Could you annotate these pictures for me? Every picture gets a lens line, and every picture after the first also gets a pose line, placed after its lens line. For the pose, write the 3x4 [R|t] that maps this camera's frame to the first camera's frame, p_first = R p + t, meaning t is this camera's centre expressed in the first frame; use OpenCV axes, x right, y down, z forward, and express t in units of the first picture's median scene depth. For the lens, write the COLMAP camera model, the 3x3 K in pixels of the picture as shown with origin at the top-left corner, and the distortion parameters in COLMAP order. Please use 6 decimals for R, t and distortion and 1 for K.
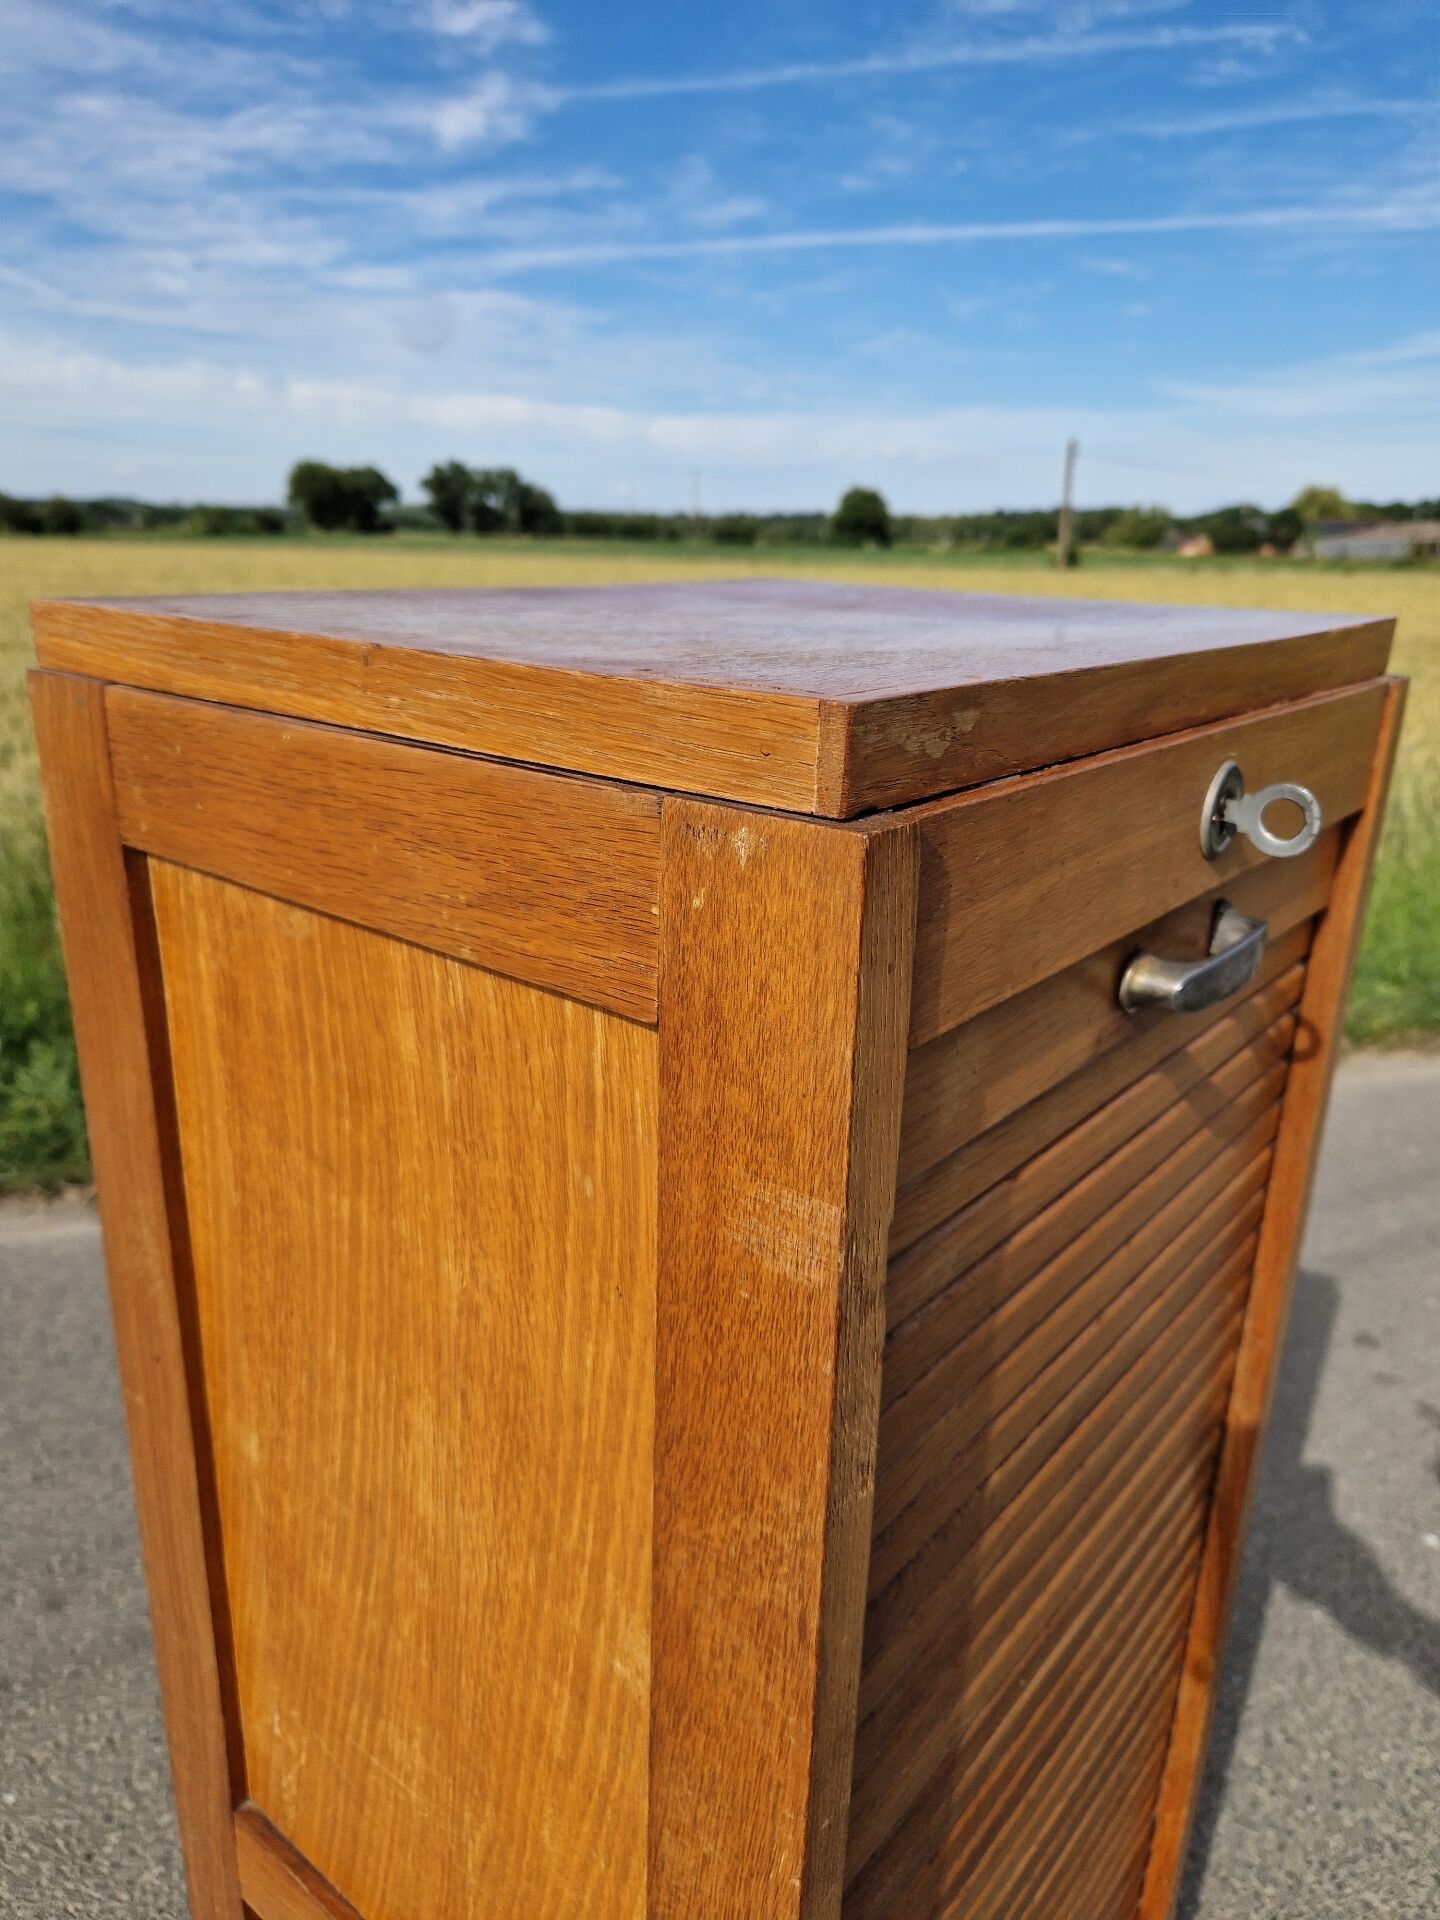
lens RADIAL K [[1315.5, 0, 714.5], [0, 1315.5, 951.5], [0, 0, 1]] dist [0.052894, -0.047047]
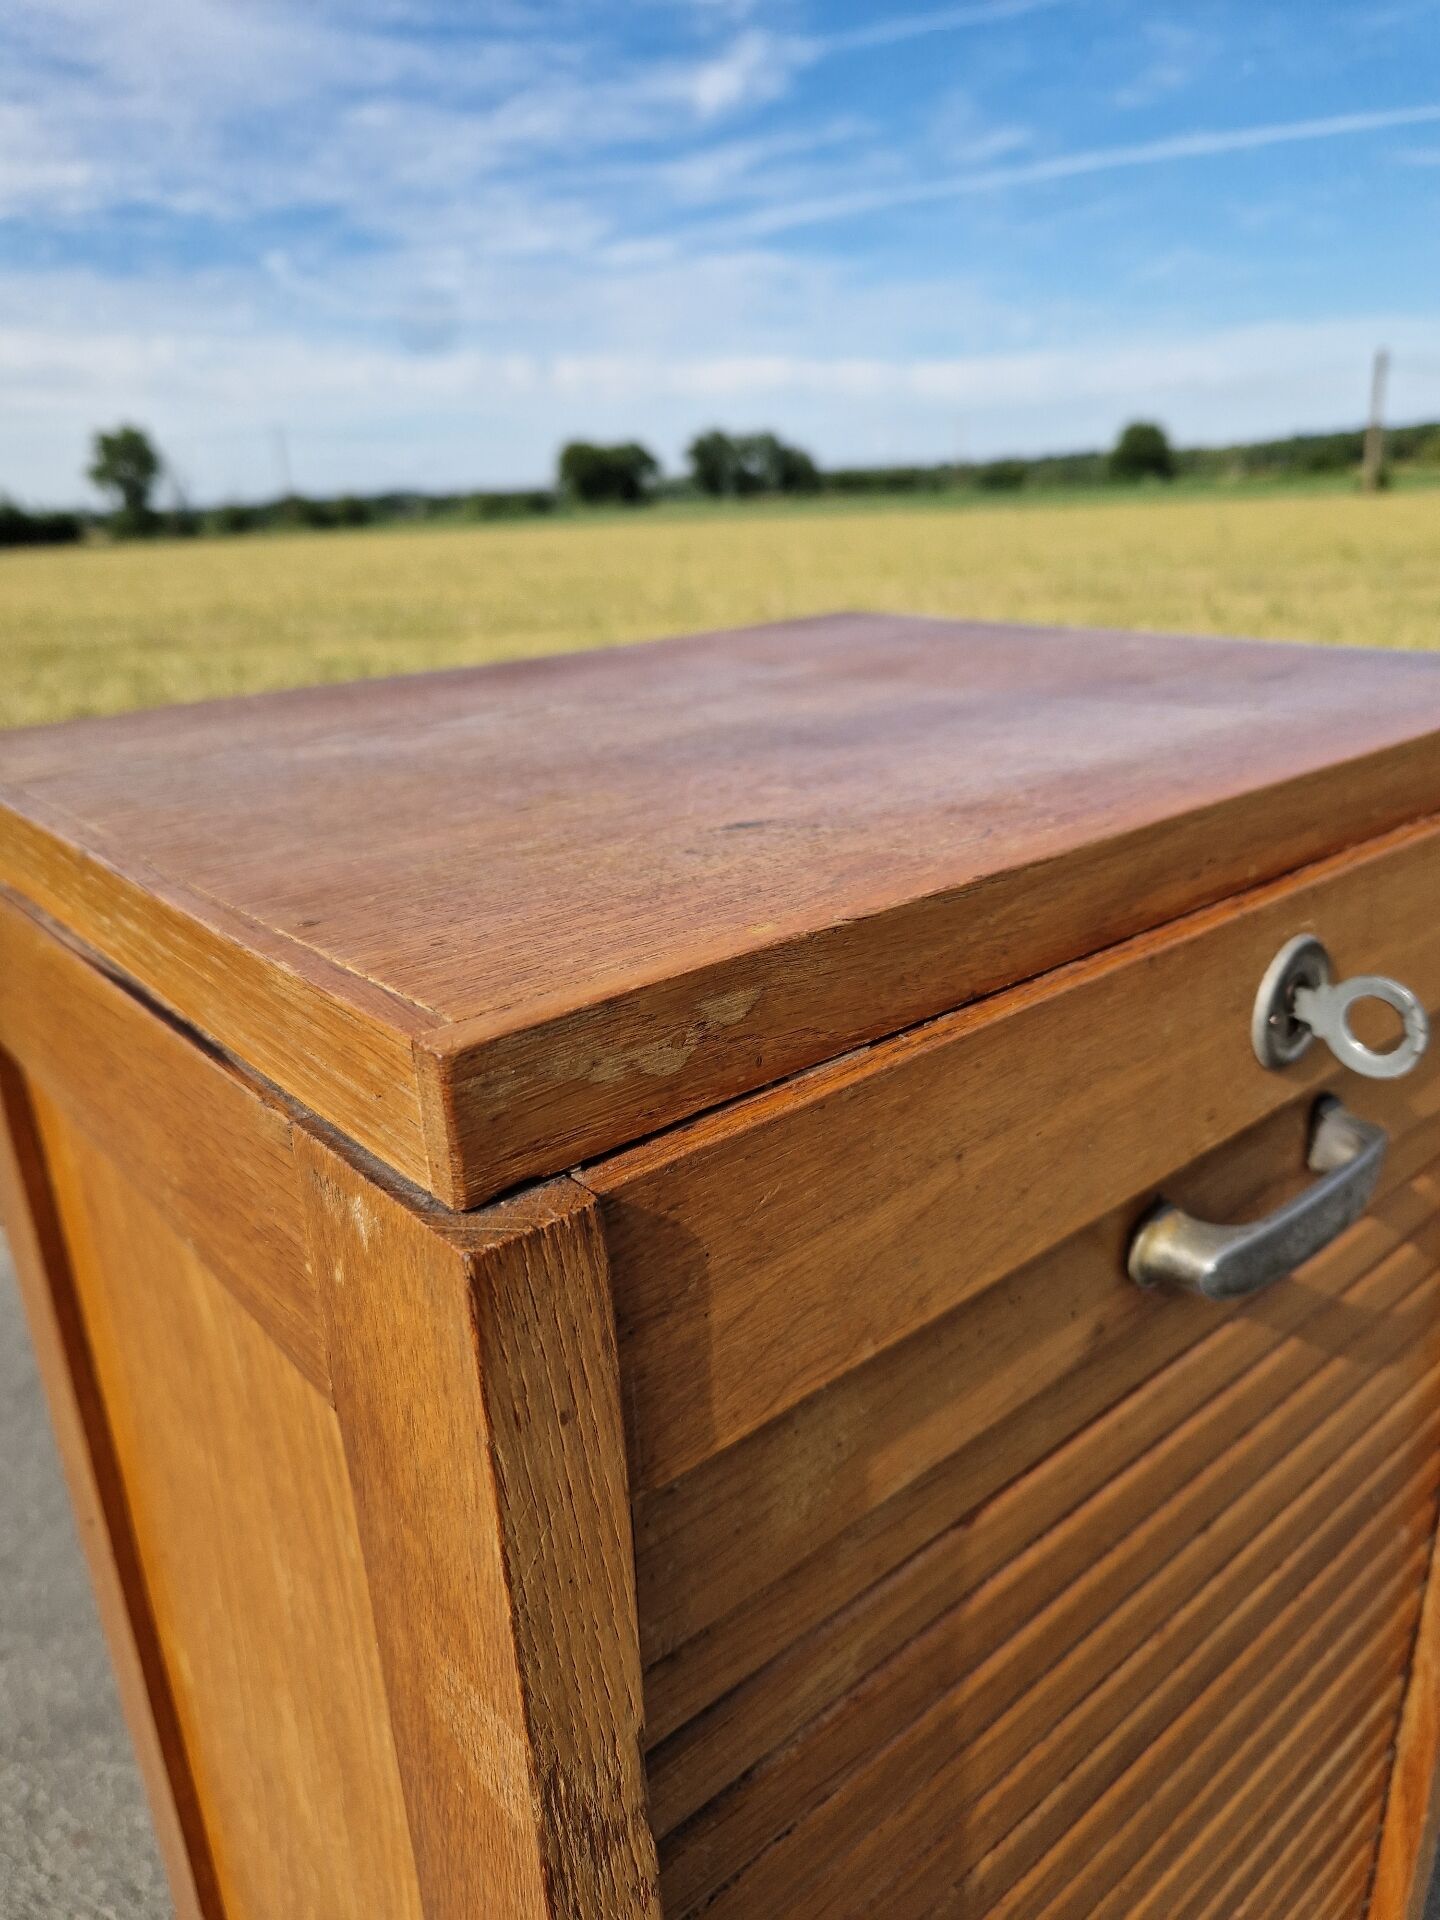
lens RADIAL K [[1315.5, 0, 712.6], [0, 1315.5, 948.2], [0, 0, 1]] dist [0.052894, -0.047047]
pose [[0.980130, -0.000180, -0.198358, 0.219226], [0.005393, 0.999654, 0.025741, -0.155105], [0.198285, -0.026299, 0.979792, 0.243781]]
